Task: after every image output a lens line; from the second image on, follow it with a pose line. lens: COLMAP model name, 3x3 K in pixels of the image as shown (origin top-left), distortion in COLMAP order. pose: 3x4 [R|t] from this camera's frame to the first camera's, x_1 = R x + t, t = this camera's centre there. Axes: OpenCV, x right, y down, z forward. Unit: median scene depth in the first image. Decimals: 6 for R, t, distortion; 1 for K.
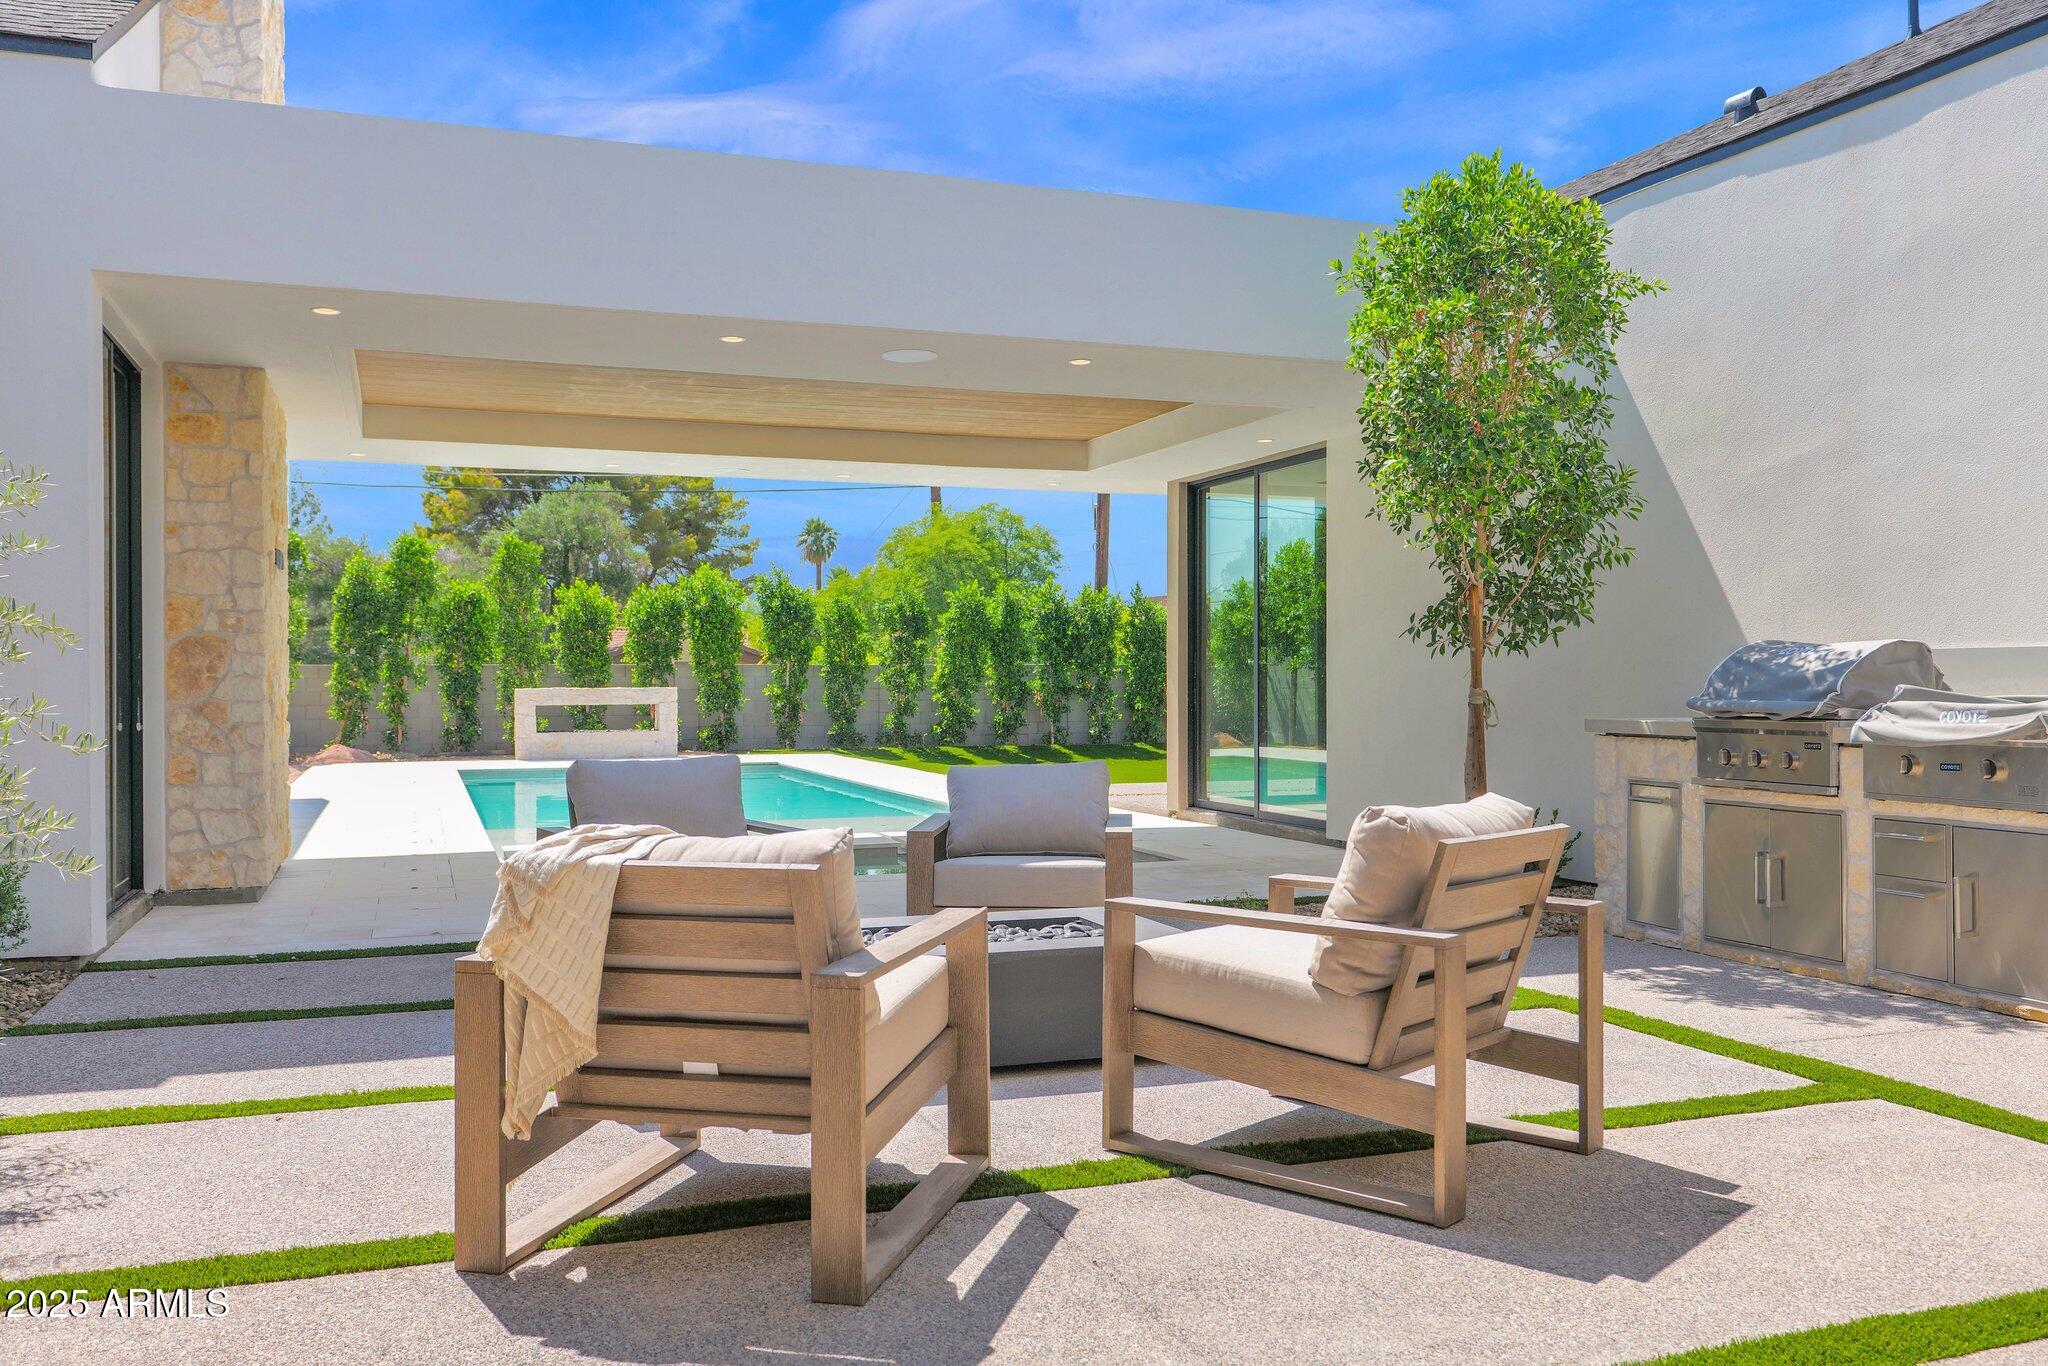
lens RADIAL K [[1684.5, 0, 1024.0], [0, 1684.5, 683.0], [0, 0, 1]] dist [-0.000001, -0.001962]
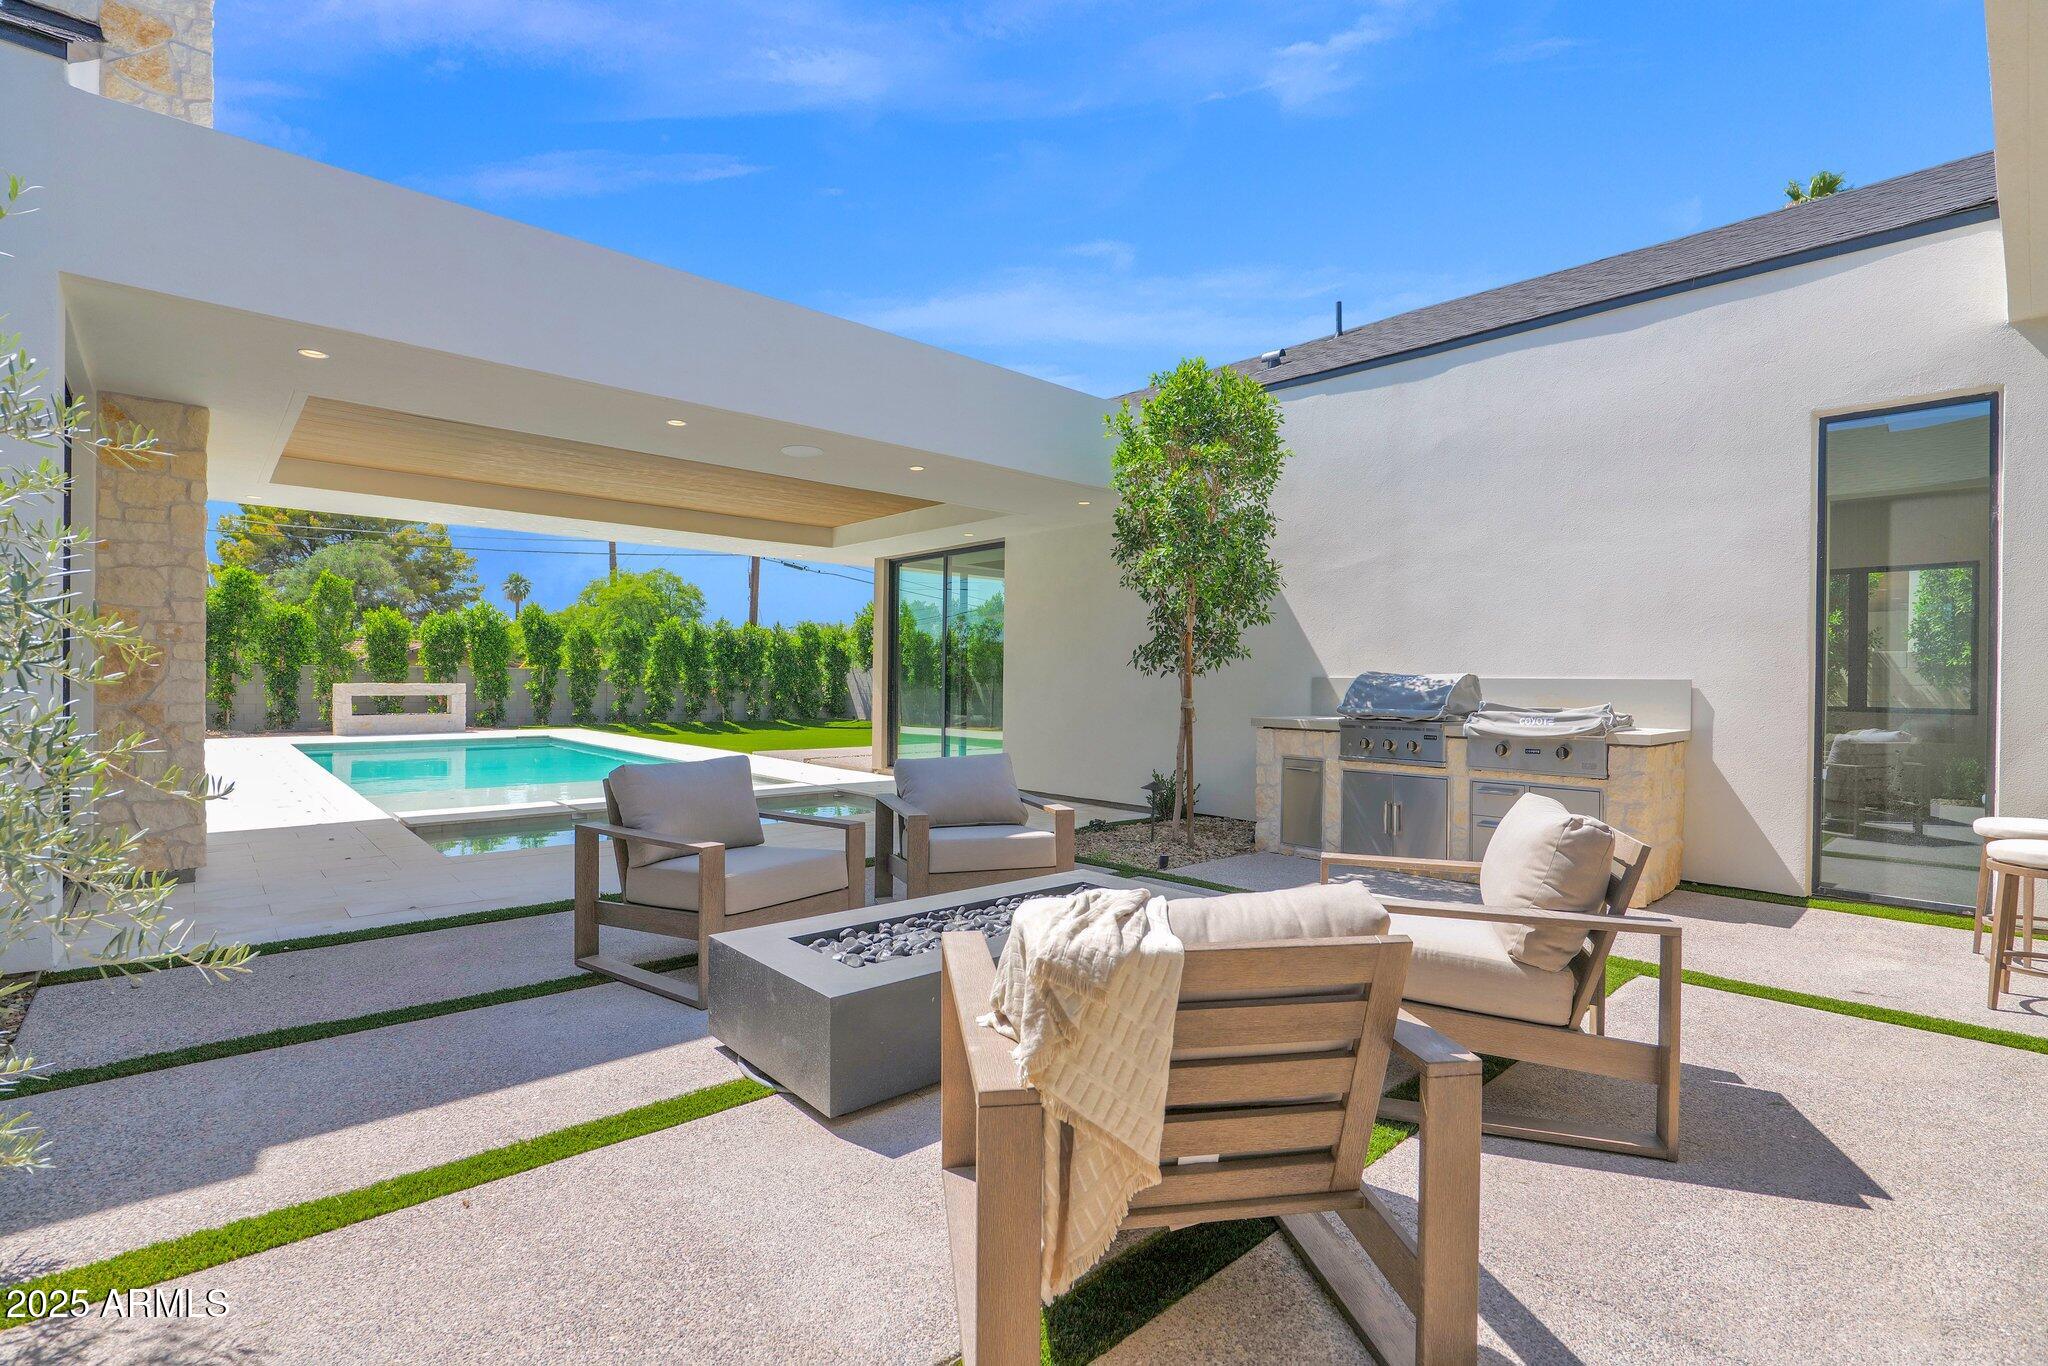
lens RADIAL K [[940.8, 0, 1029.1], [0, 940.8, 682.5], [0, 0, 1]] dist [-0.023497, 0.005467]
pose [[0.924925, 0.009942, 0.380019, -0.113870], [-0.010587, 0.999944, -0.000391, -0.005528], [-0.380001, -0.003661, 0.924979, 0.140487]]
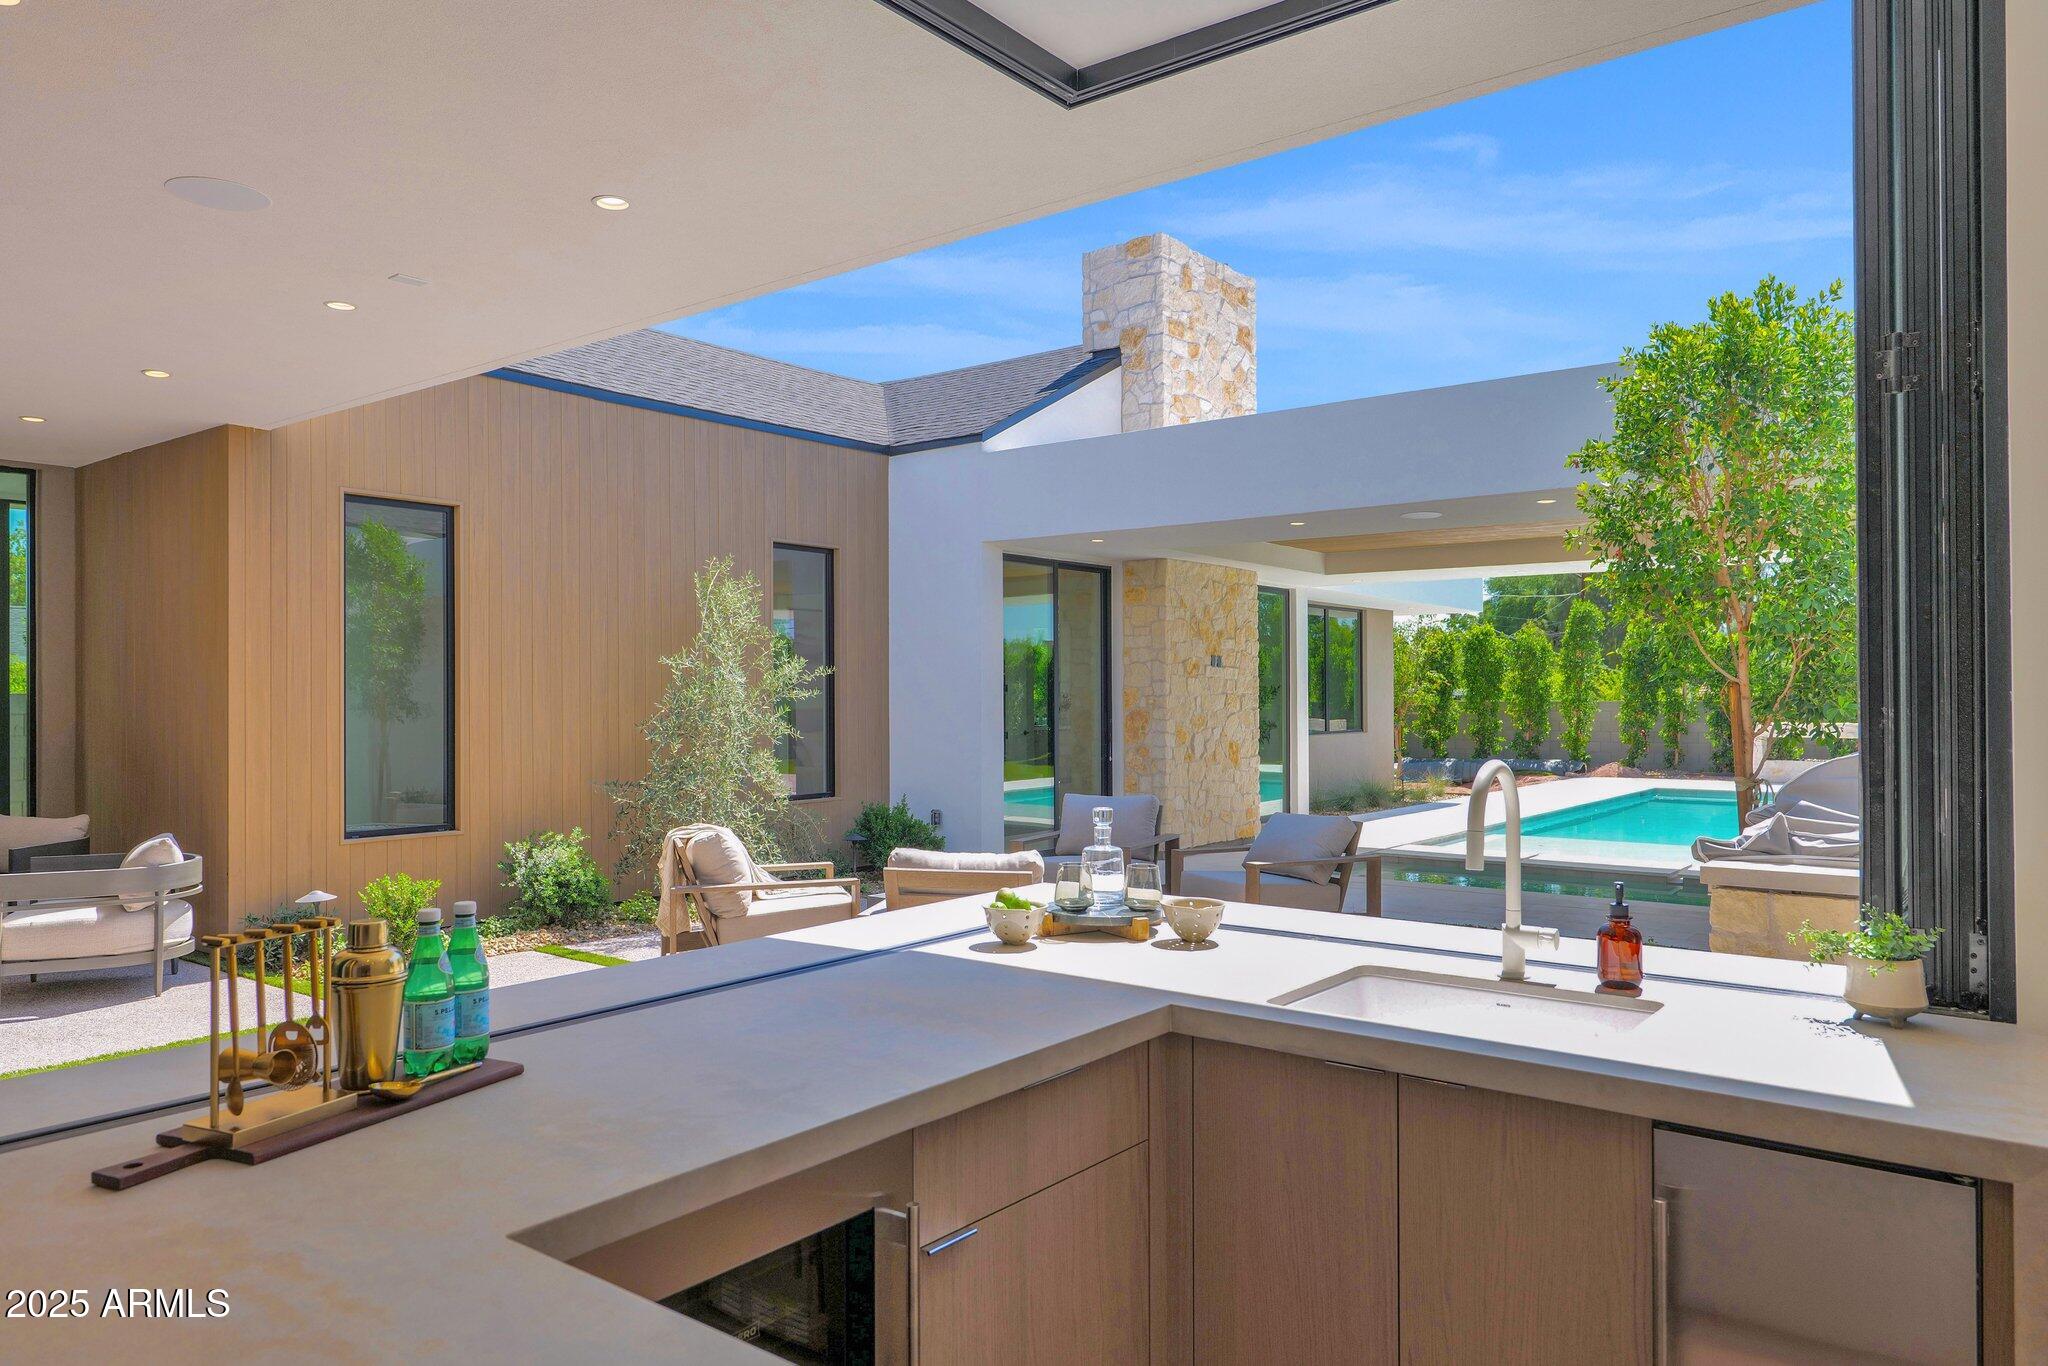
lens RADIAL K [[1356.7, 0, 1024.0], [0, 1356.7, 683.0], [0, 0, 1]] dist [0.001929, -0.000533]
pose [[0.528846, -0.006703, -0.848691, 0.436896], [-0.001566, 0.999959, -0.008874, -0.027728], [0.848716, 0.006022, 0.528814, 0.078847]]
